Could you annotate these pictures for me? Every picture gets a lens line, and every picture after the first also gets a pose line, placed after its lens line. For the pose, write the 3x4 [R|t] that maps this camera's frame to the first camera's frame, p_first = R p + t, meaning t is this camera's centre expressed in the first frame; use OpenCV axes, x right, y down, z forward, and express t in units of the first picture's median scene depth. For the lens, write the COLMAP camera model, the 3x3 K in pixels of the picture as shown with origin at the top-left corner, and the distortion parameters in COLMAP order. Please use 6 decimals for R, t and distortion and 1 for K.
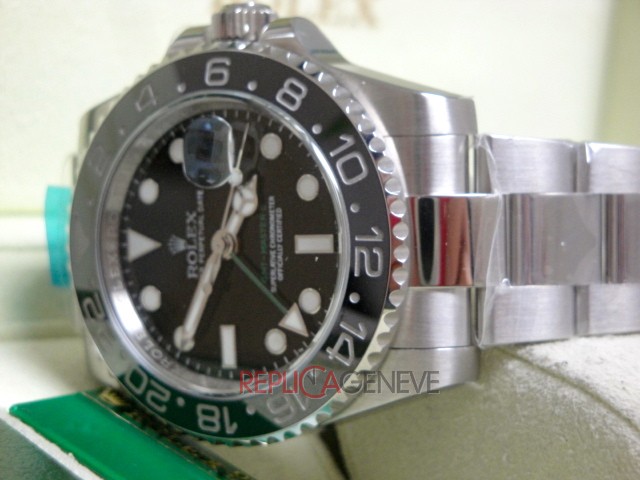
lens RADIAL K [[1416.7, 0, 342.8], [0, 1416.7, 229.1], [0, 0, 1]] dist [0.243512, 0.000000]
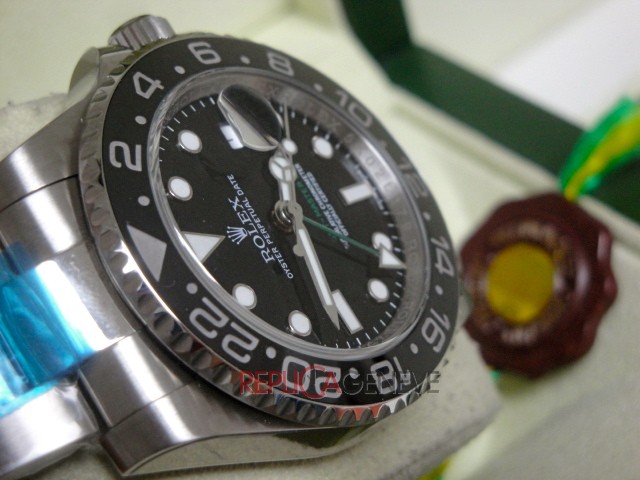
lens RADIAL K [[1416.7, 0, 320.2], [0, 1416.7, 236.4], [0, 0, 1]] dist [0.243512, 0.000000]
pose [[0.280590, 0.073219, 0.957031, -0.956657], [0.530869, 0.818857, -0.218292, 0.234113], [-0.799655, 0.569308, 0.190893, 0.828801]]
